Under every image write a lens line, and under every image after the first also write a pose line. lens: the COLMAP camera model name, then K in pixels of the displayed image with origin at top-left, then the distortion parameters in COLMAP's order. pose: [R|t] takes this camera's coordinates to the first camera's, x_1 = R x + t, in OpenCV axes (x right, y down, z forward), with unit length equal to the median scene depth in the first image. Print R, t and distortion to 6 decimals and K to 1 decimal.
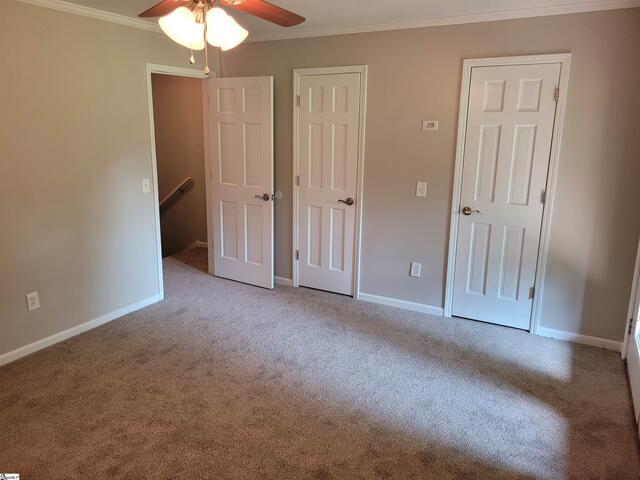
lens RADIAL K [[487.9, 0, 318.8], [0, 487.9, 228.3], [0, 0, 1]] dist [0.044690, -0.001139]
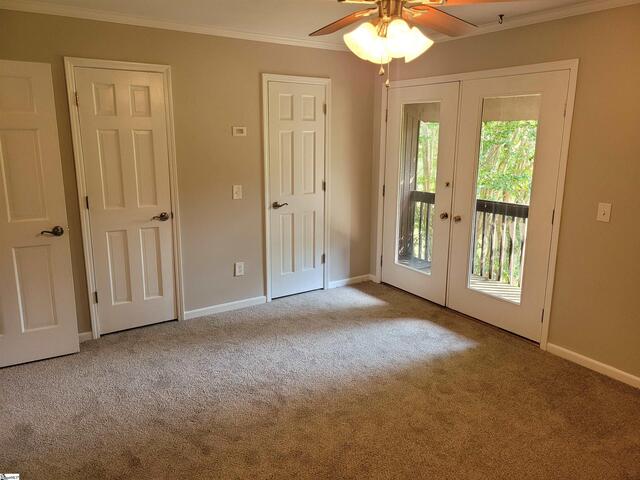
lens RADIAL K [[483.9, 0, 319.0], [0, 483.9, 233.0], [0, 0, 1]] dist [0.068854, -0.046711]
pose [[0.456591, -0.191827, 0.868750, -0.662369], [0.183620, 0.975773, 0.118953, -0.090023], [-0.870522, 0.105207, 0.480753, 0.369114]]
